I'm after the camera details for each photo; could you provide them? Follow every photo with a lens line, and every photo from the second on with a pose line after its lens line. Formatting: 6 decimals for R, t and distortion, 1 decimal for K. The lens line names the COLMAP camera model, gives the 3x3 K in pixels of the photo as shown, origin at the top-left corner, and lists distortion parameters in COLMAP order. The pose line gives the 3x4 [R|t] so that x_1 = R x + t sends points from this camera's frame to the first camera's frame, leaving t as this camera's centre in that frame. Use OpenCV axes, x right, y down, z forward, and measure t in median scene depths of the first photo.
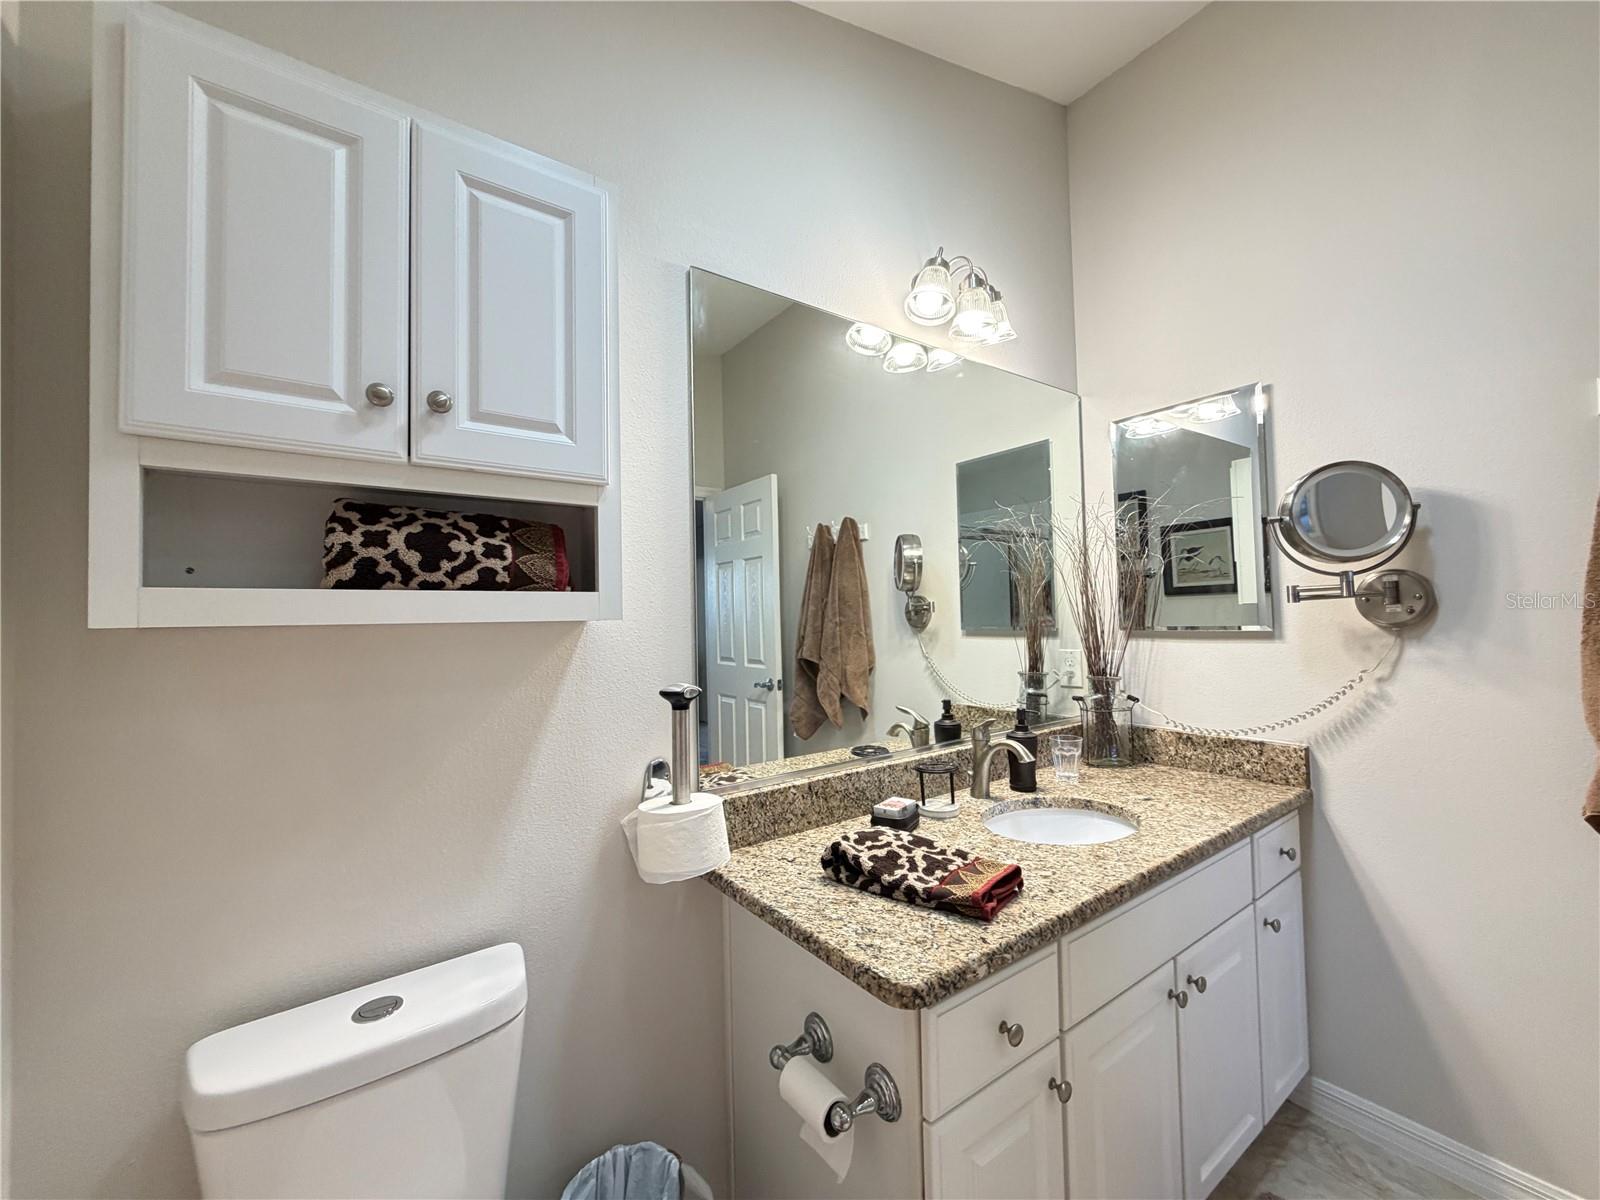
lens RADIAL K [[637.7, 0, 795.0], [0, 637.7, 600.3], [0, 0, 1]] dist [0.000278, 0.000663]
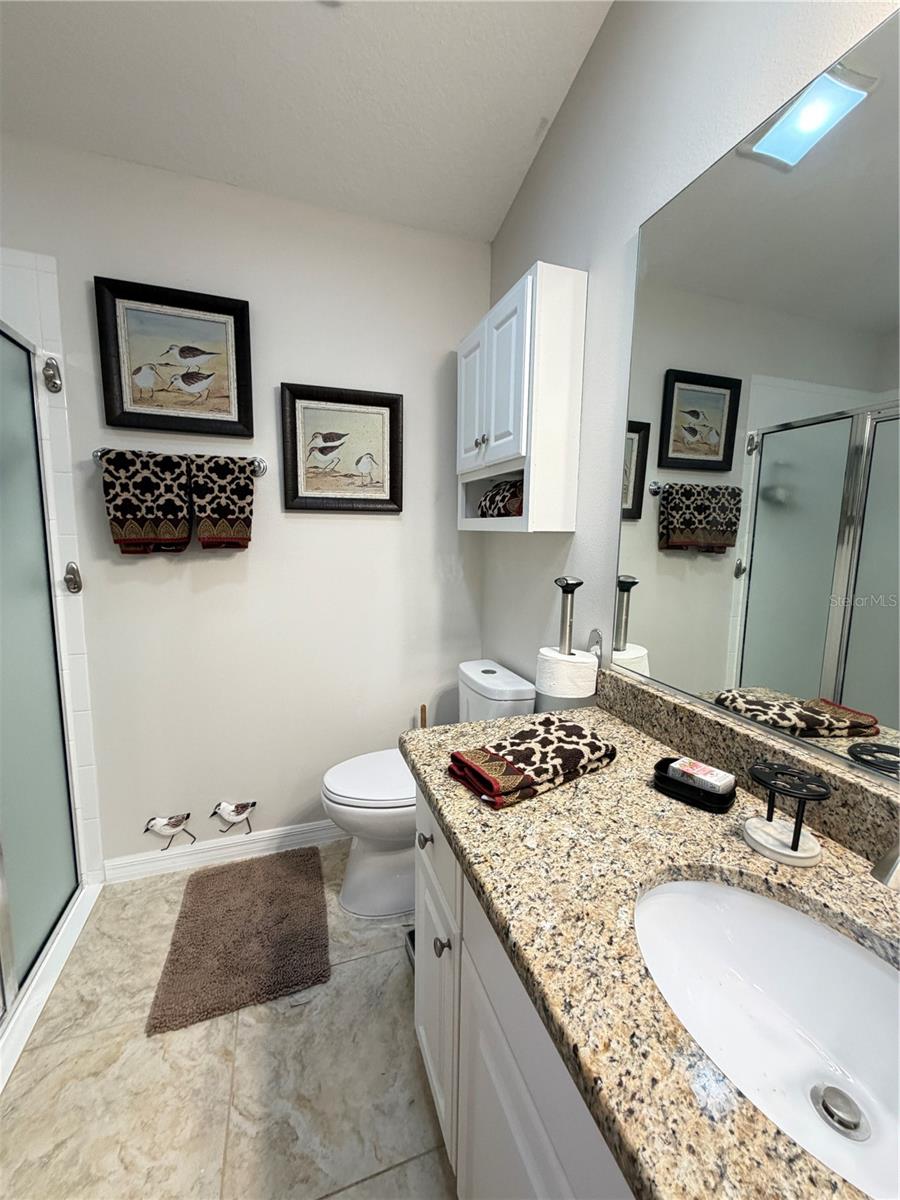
lens RADIAL K [[478.2, 0, 448.2], [0, 478.2, 595.5], [0, 0, 1]] dist [0.000278, 0.000663]
pose [[-0.290551, 0.143551, -0.946030, 0.864748], [0.017908, 0.989325, 0.144621, 0.007229], [0.956692, 0.025078, -0.290020, 0.943808]]
